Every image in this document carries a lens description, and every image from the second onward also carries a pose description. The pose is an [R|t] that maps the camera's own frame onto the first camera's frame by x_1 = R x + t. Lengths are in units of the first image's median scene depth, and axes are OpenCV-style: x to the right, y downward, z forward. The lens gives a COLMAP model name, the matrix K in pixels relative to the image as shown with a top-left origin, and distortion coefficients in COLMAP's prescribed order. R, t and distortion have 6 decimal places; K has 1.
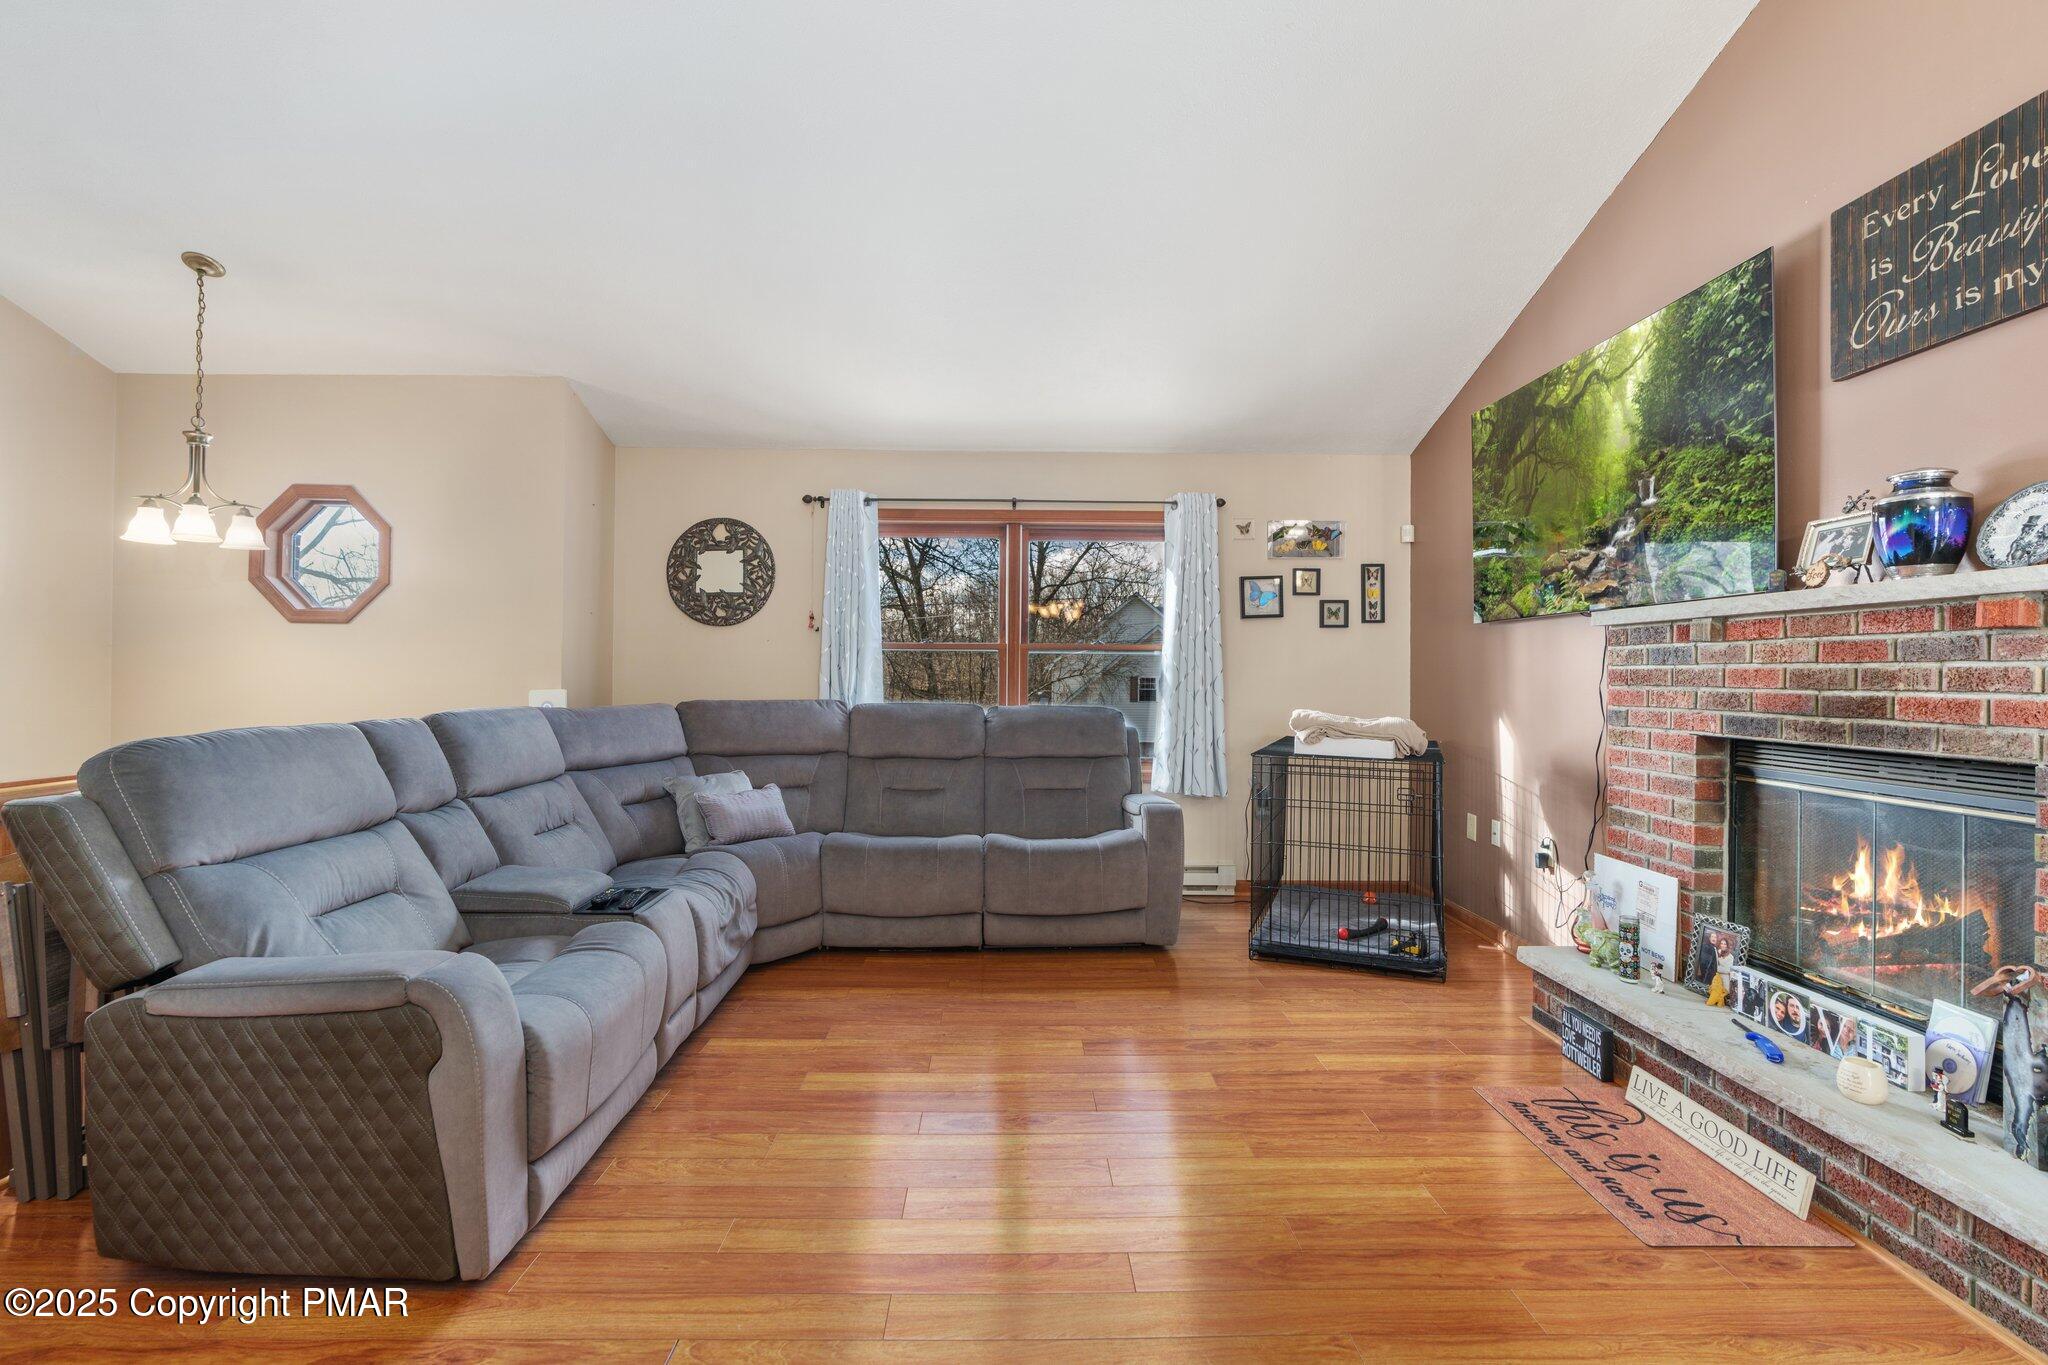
lens RADIAL K [[928.1, 0, 1023.9], [0, 928.1, 668.2], [0, 0, 1]] dist [-0.016412, 0.007364]
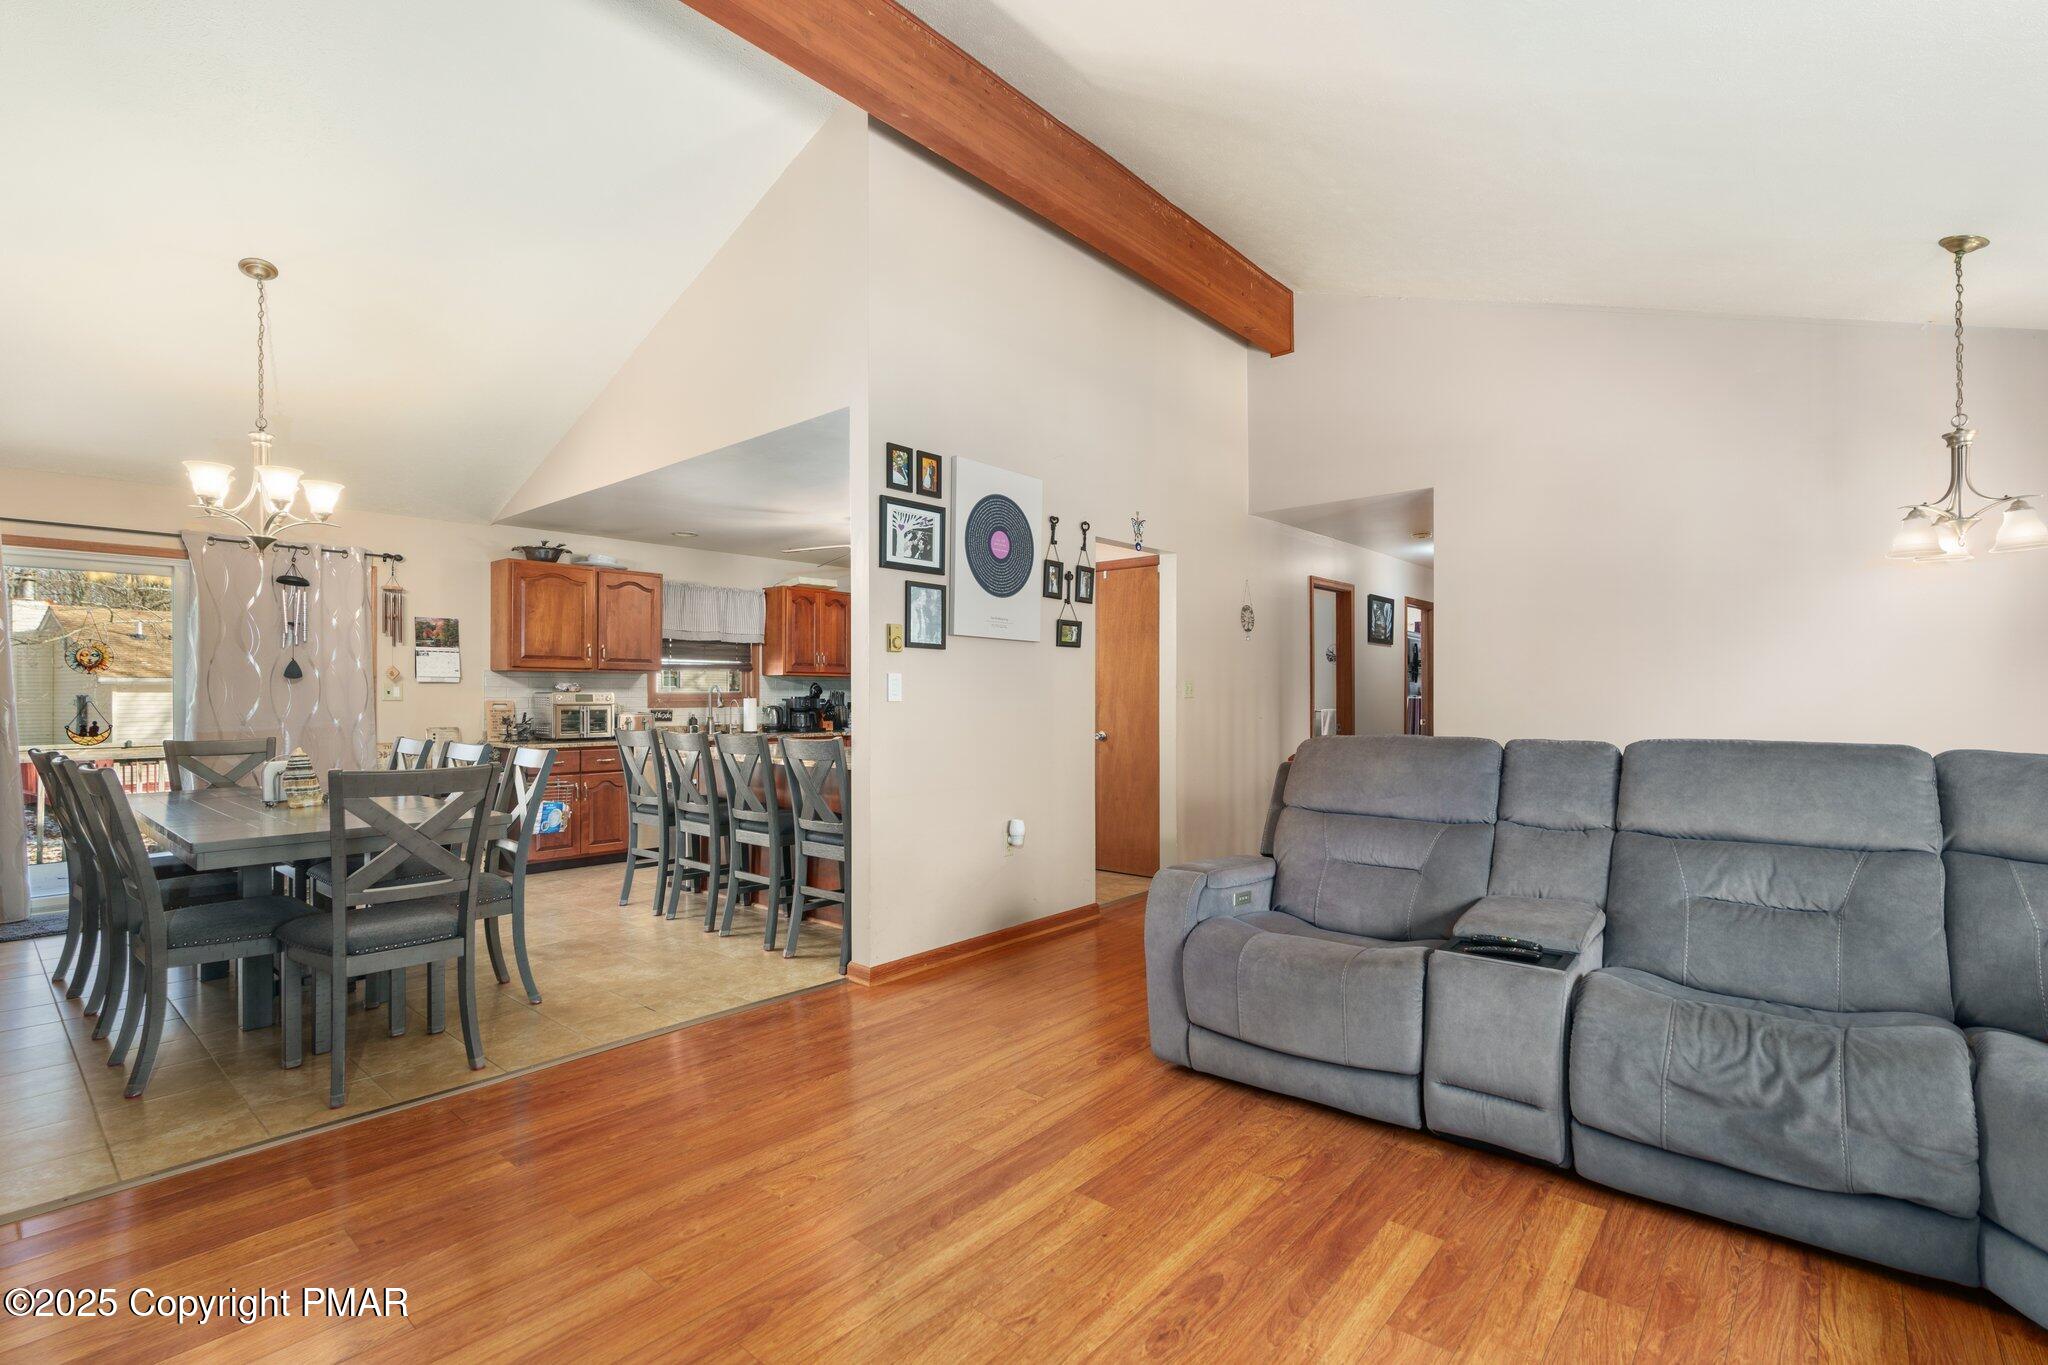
lens RADIAL K [[941.9, 0, 1009.2], [0, 941.9, 690.4], [0, 0, 1]] dist [0.000129, -0.000125]
pose [[-0.674407, -0.009809, -0.738295, 0.425450], [0.002272, 0.999879, -0.015359, 0.010366], [0.738356, -0.012035, -0.674304, 0.967122]]
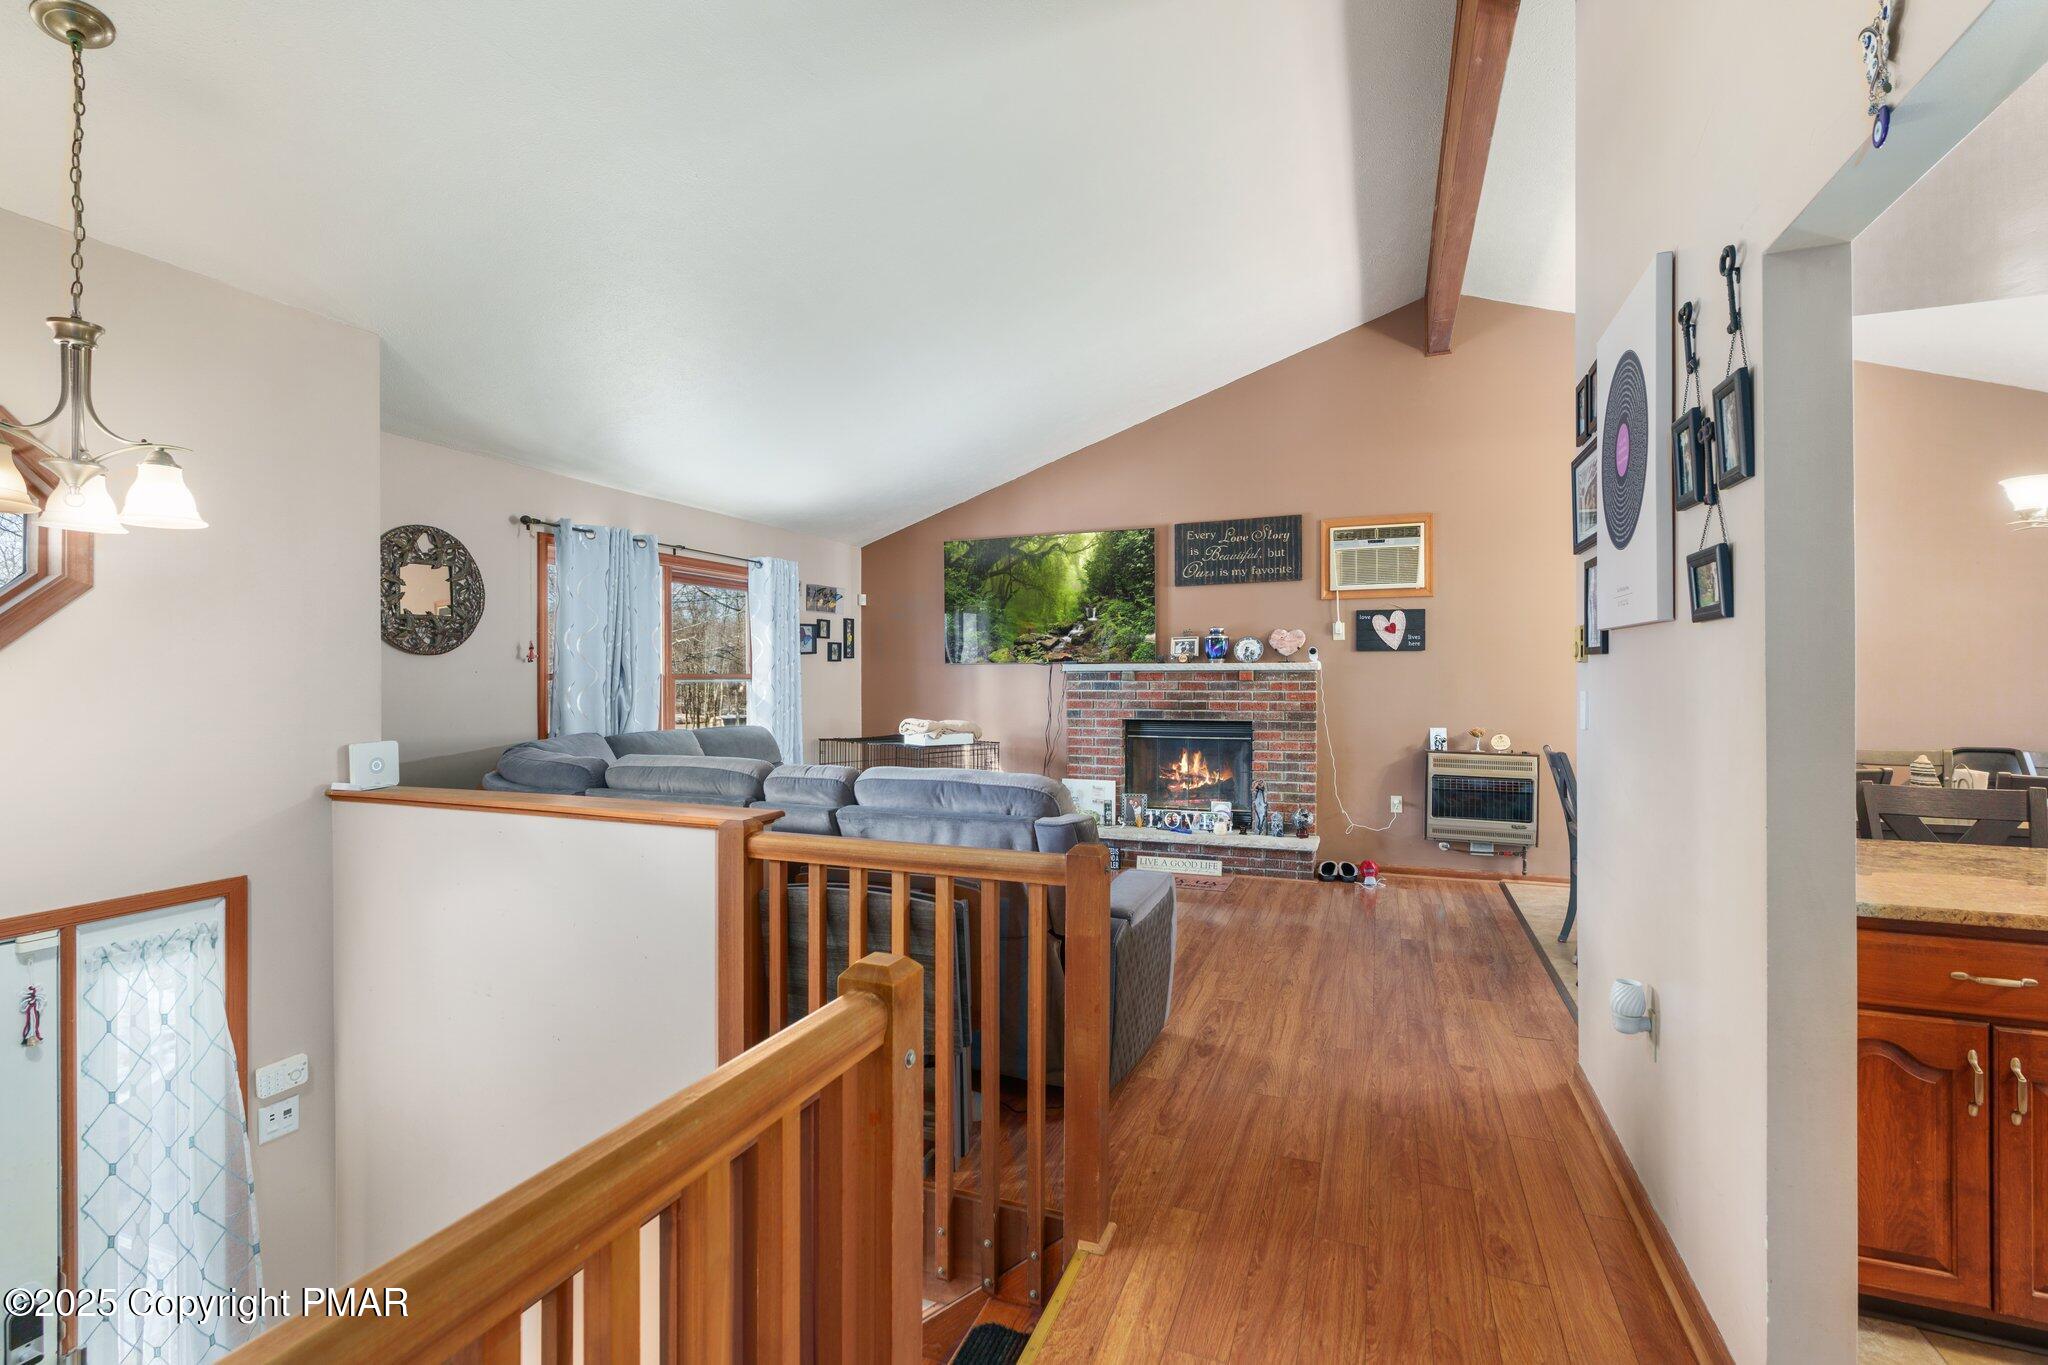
lens RADIAL K [[923.7, 0, 1018.4], [0, 923.7, 679.9], [0, 0, 1]] dist [-0.002437, 0.000292]
pose [[0.381052, -0.011963, 0.924476, -1.247679], [-0.000443, 0.999914, 0.013122, -0.048168], [-0.924554, -0.005410, 0.381014, 0.263853]]
